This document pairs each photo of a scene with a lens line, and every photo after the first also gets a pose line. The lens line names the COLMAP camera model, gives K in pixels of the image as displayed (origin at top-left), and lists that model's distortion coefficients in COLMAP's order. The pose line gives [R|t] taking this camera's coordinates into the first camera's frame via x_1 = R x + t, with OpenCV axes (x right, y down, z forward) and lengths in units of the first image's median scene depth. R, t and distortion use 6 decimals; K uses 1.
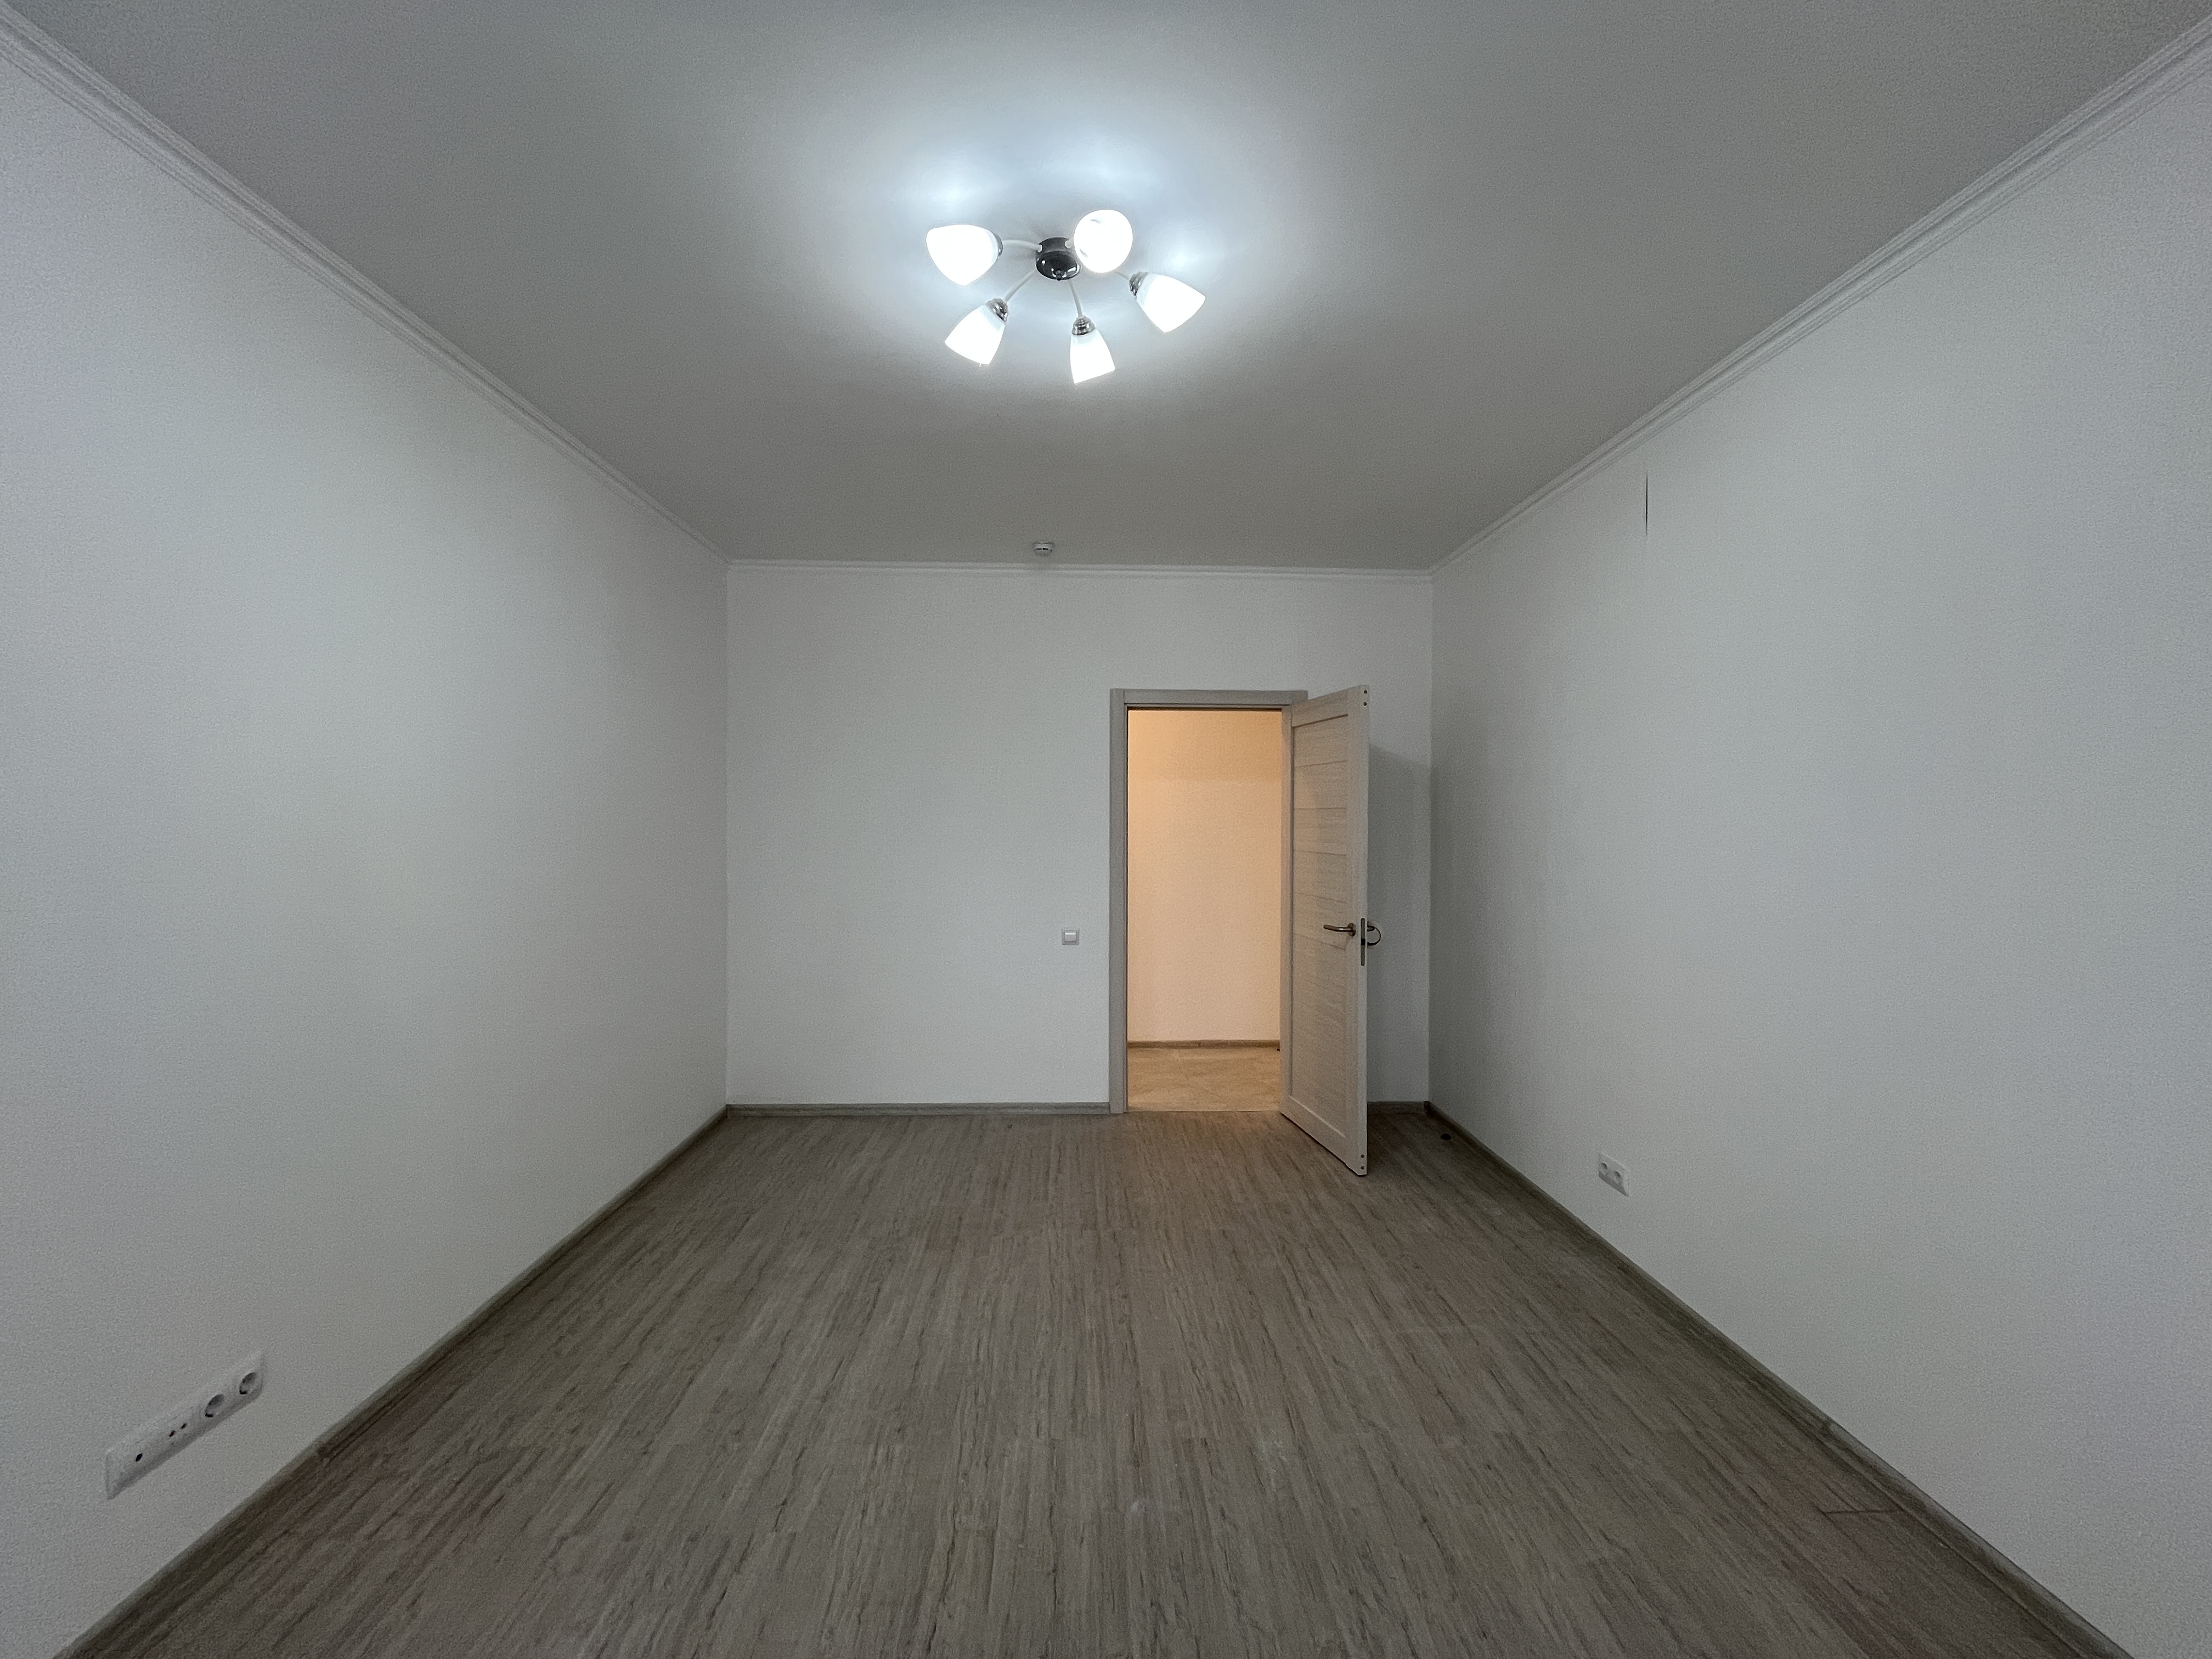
lens RADIAL K [[889.3, 0, 1106.0], [0, 889.3, 829.5], [0, 0, 1]] dist [-0.000143, -0.000018]
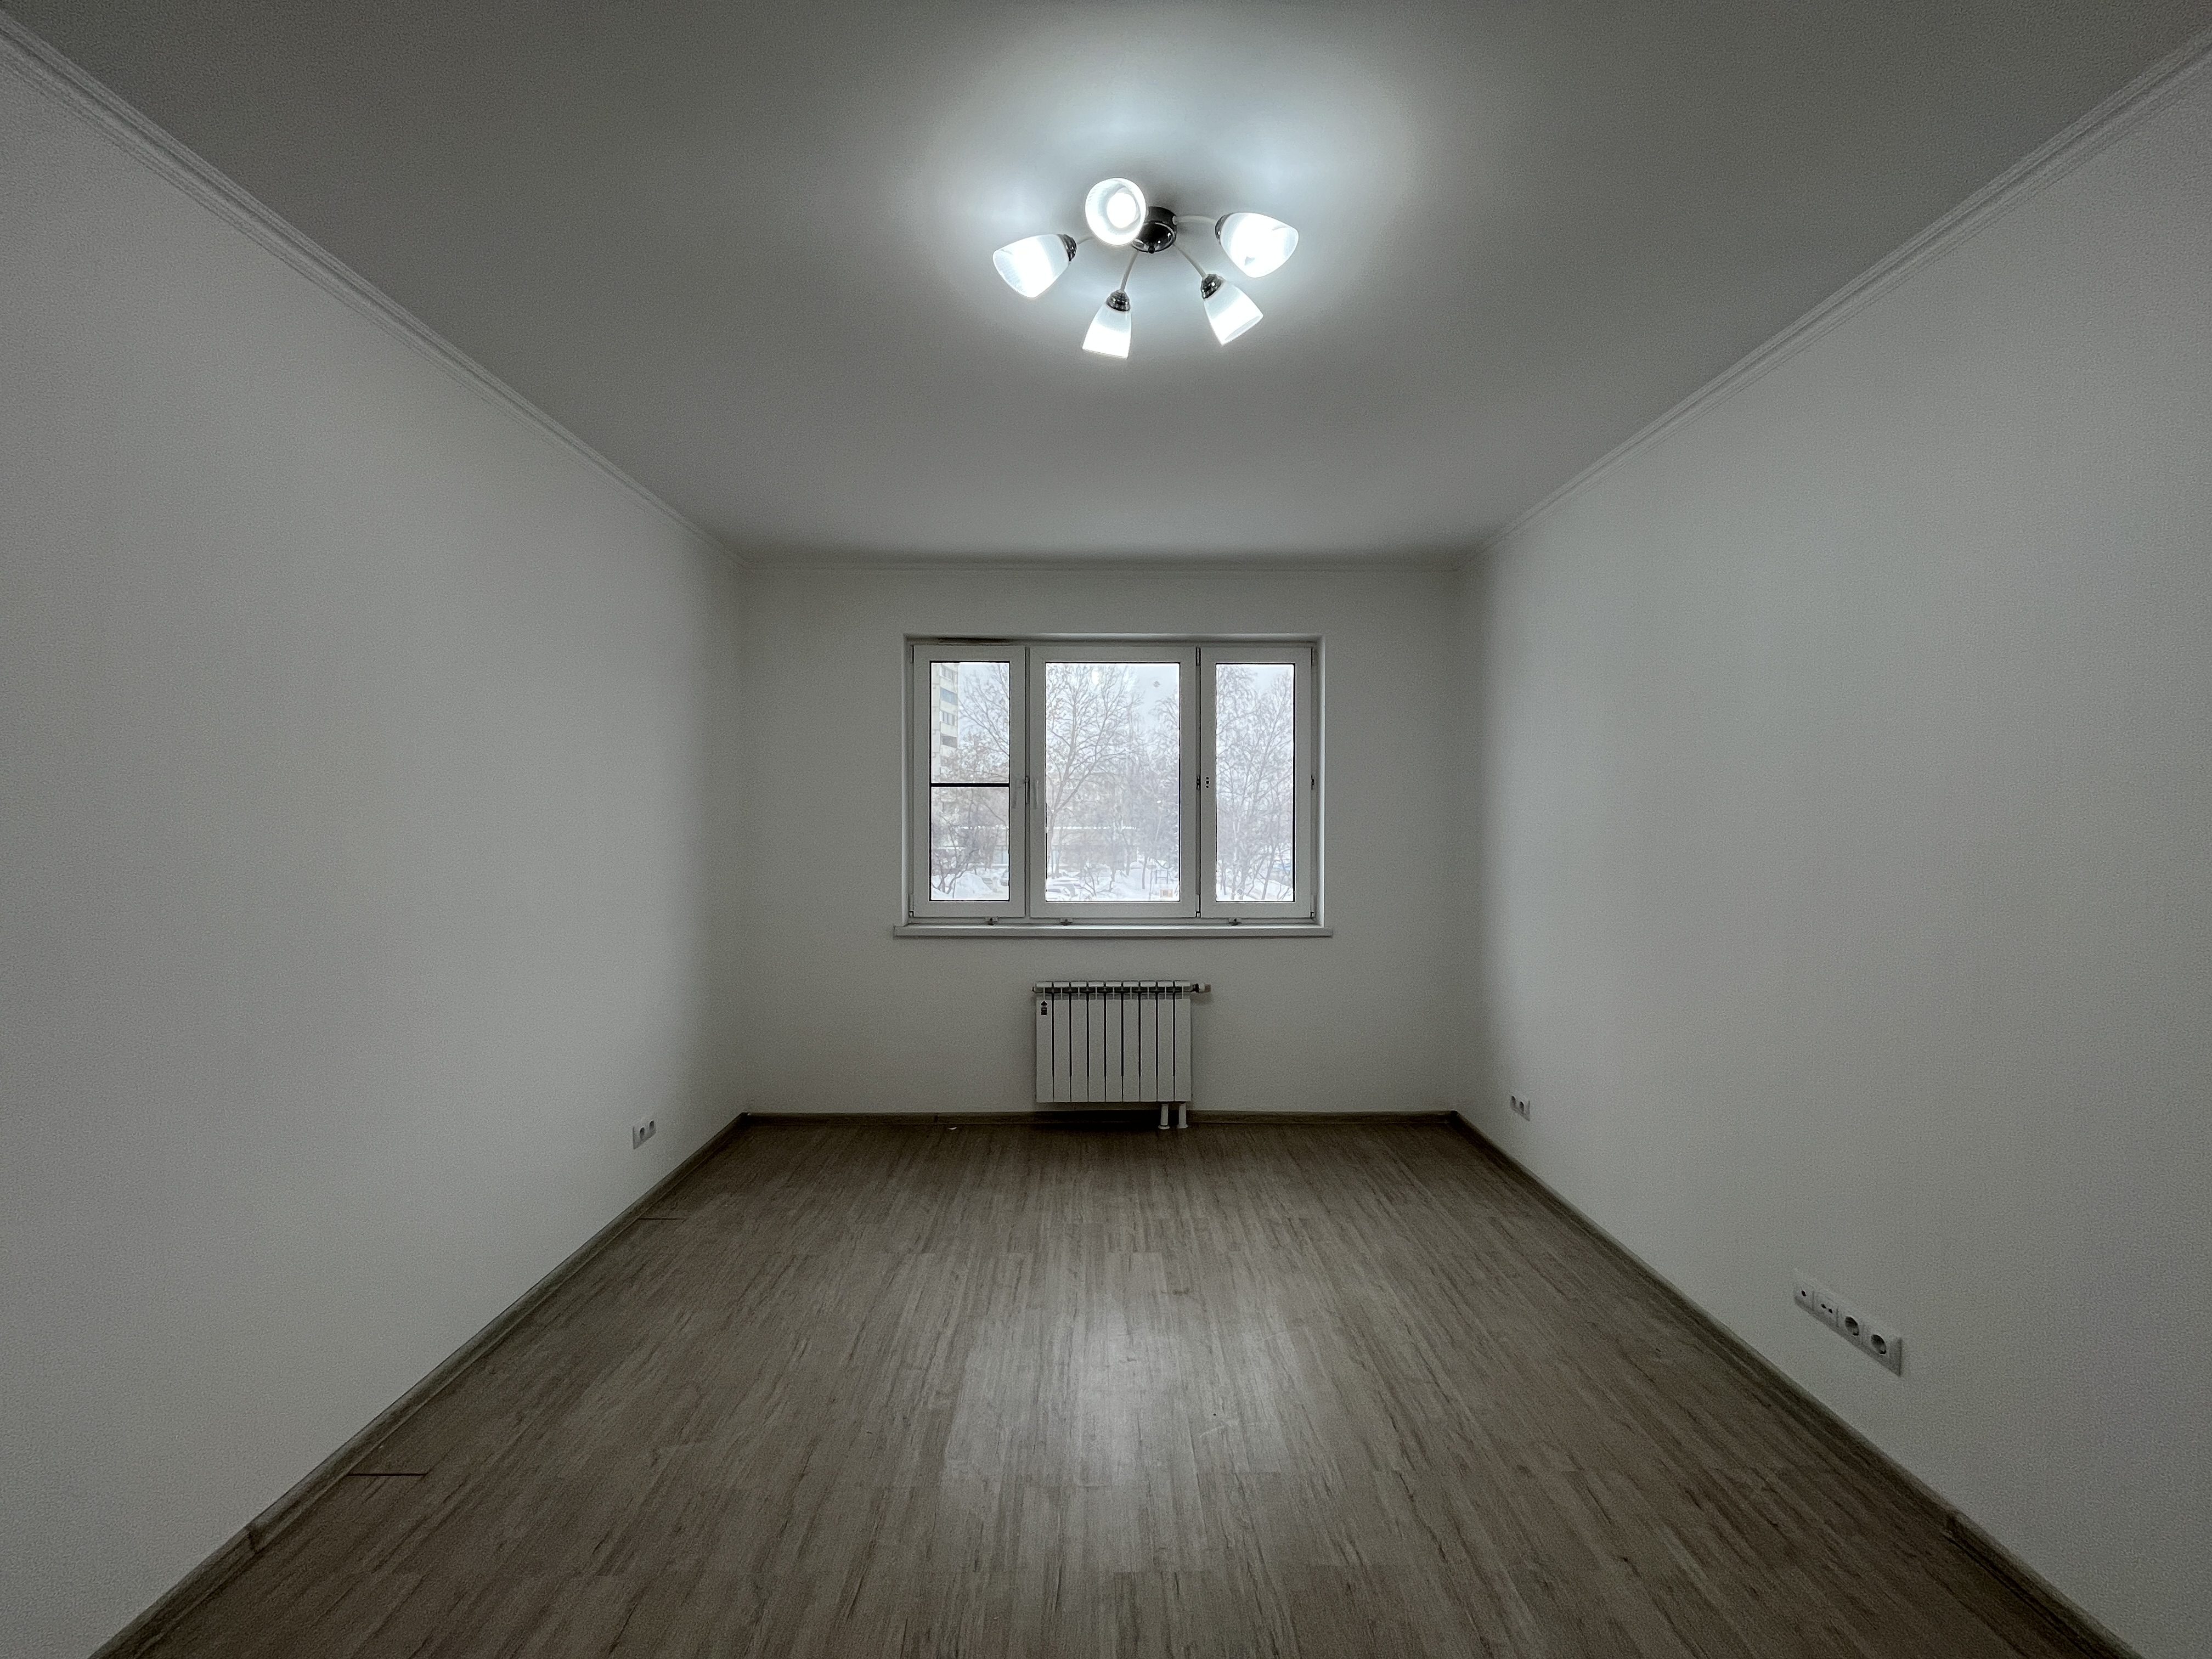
lens RADIAL K [[889.3, 0, 1106.0], [0, 889.3, 829.5], [0, 0, 1]] dist [-0.000143, -0.000018]
pose [[-0.999755, -0.004299, 0.021721, -0.030820], [-0.003862, 0.999790, 0.020114, -0.030972], [-0.021803, 0.020025, -0.999562, 2.089358]]
